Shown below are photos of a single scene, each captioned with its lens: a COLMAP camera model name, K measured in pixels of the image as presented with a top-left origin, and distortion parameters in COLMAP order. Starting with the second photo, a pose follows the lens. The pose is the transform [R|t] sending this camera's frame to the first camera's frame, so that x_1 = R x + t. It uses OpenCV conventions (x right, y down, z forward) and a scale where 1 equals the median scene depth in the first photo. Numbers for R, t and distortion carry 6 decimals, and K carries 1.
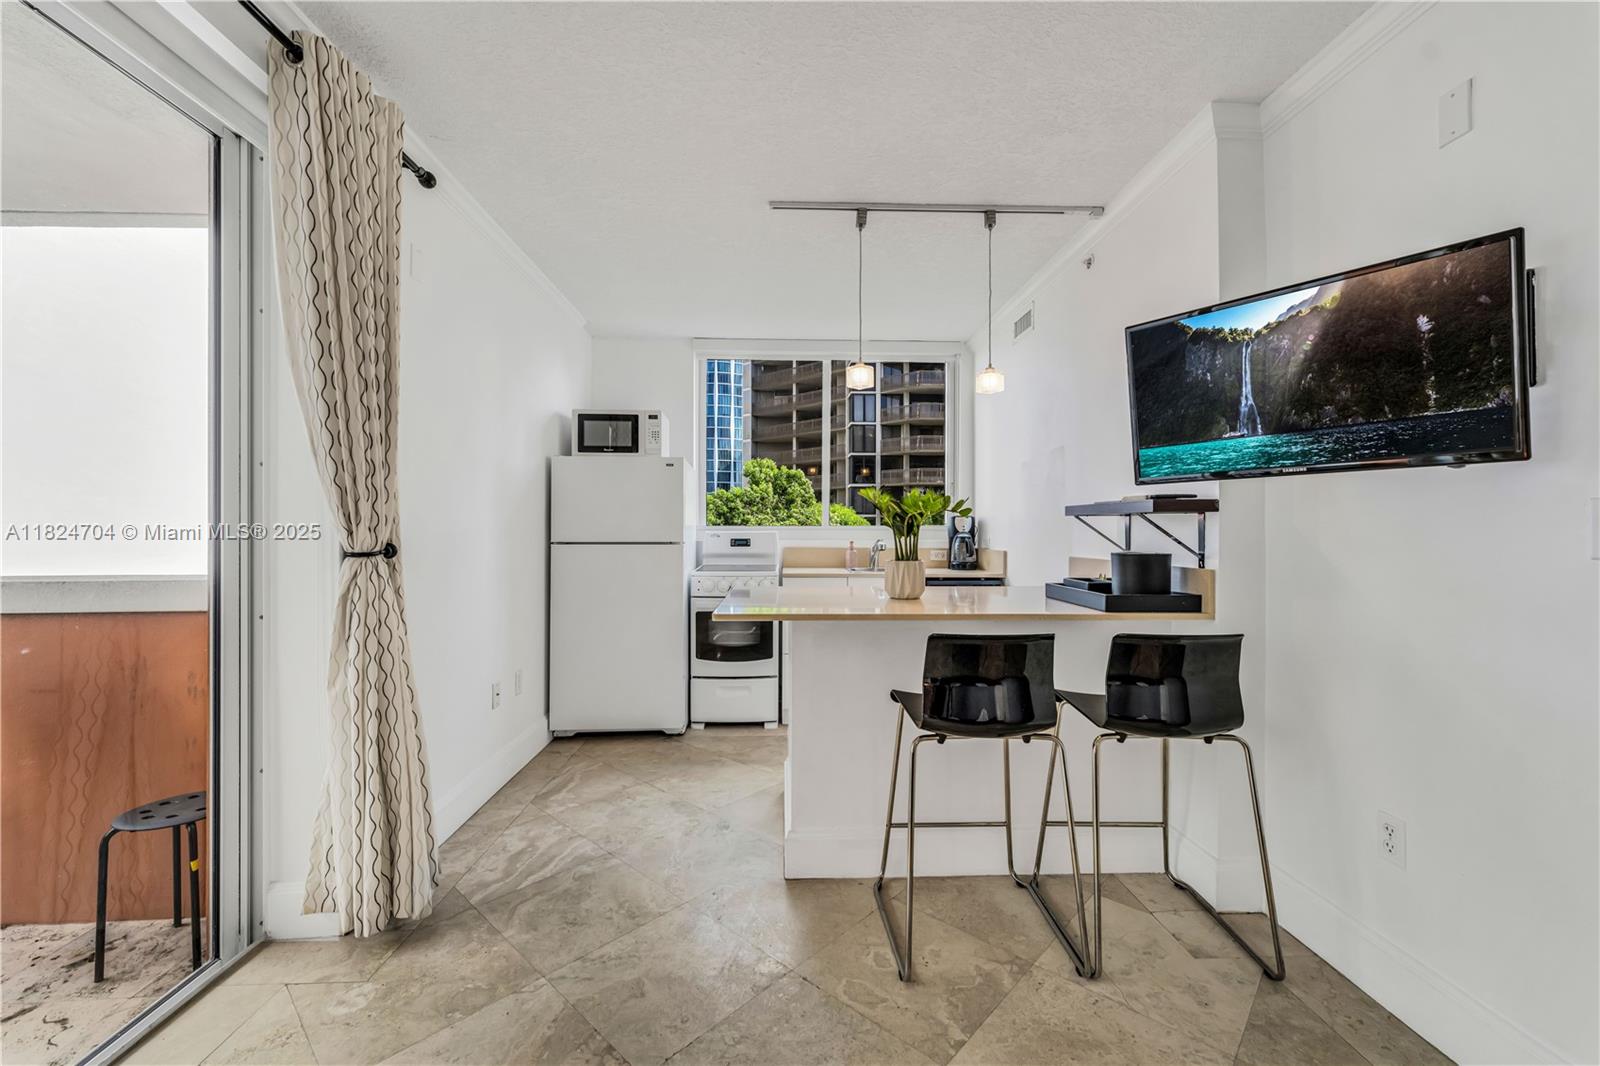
lens RADIAL K [[641.8, 0, 800.0], [0, 641.8, 533.0], [0, 0, 1]] dist [0.000788, 0.000156]
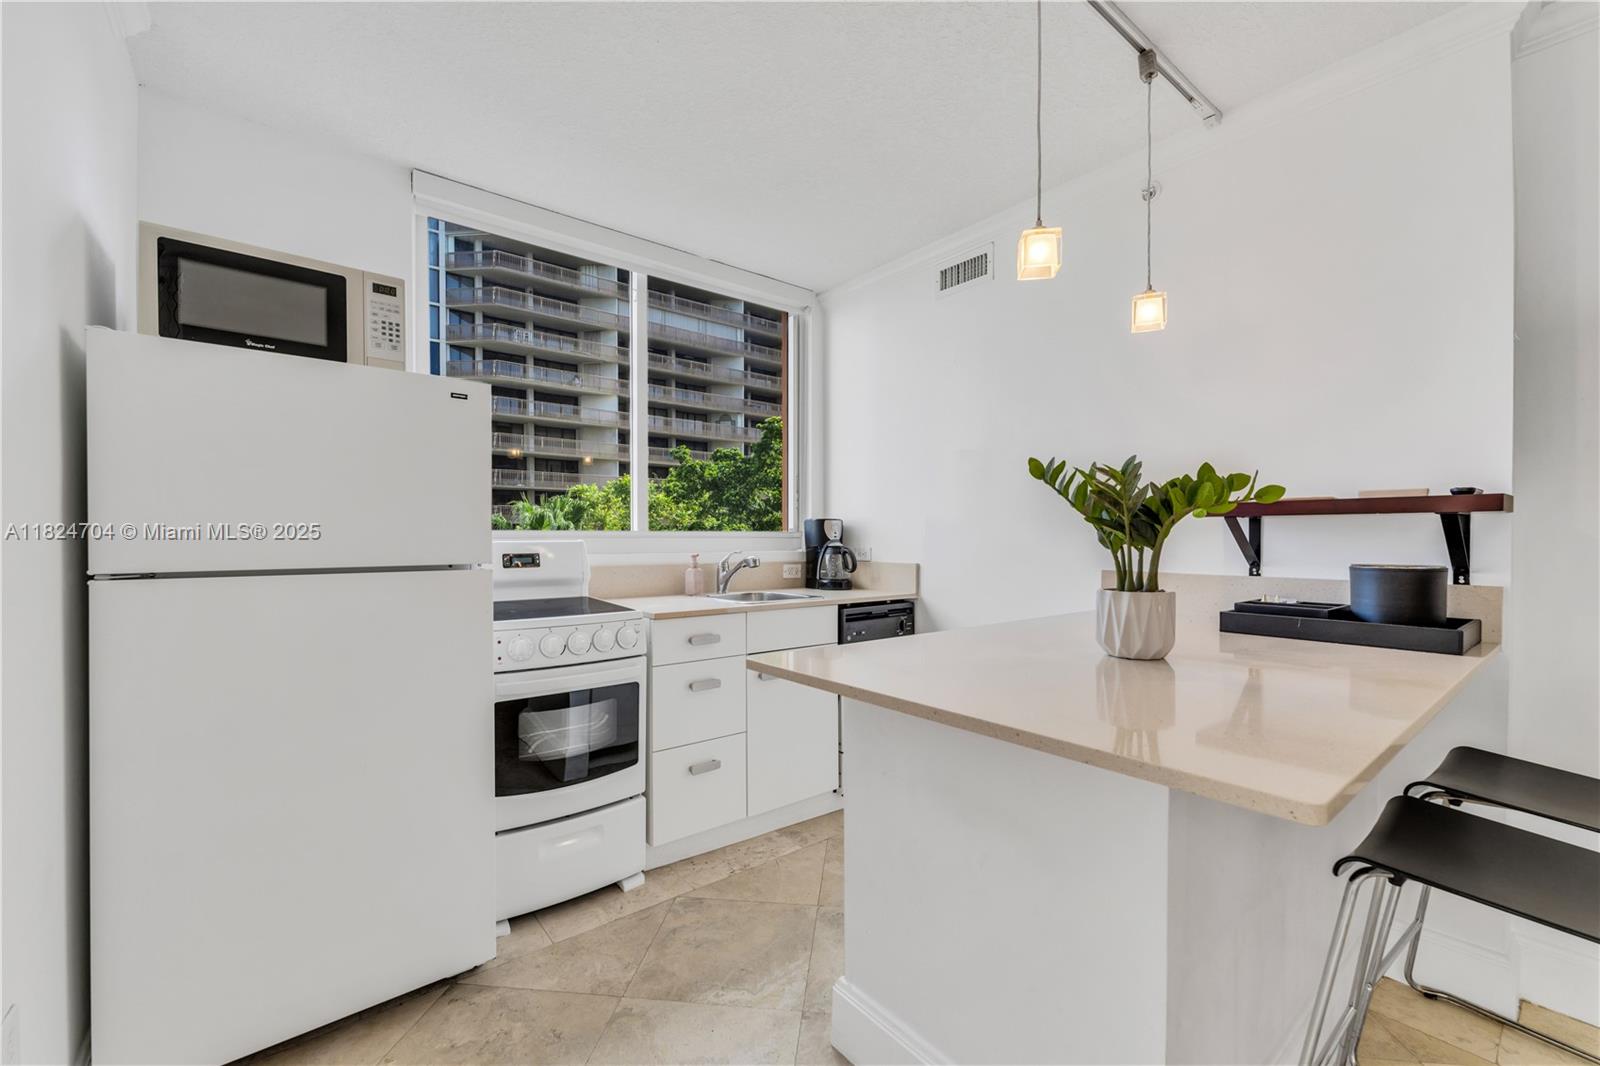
lens RADIAL K [[649.7, 0, 798.0], [0, 649.7, 545.3], [0, 0, 1]] dist [-0.000683, -0.000046]
pose [[0.806393, -0.009143, 0.591309, -0.266629], [0.005234, 0.999952, 0.008325, -0.001841], [-0.591356, -0.003619, 0.806402, 0.455012]]
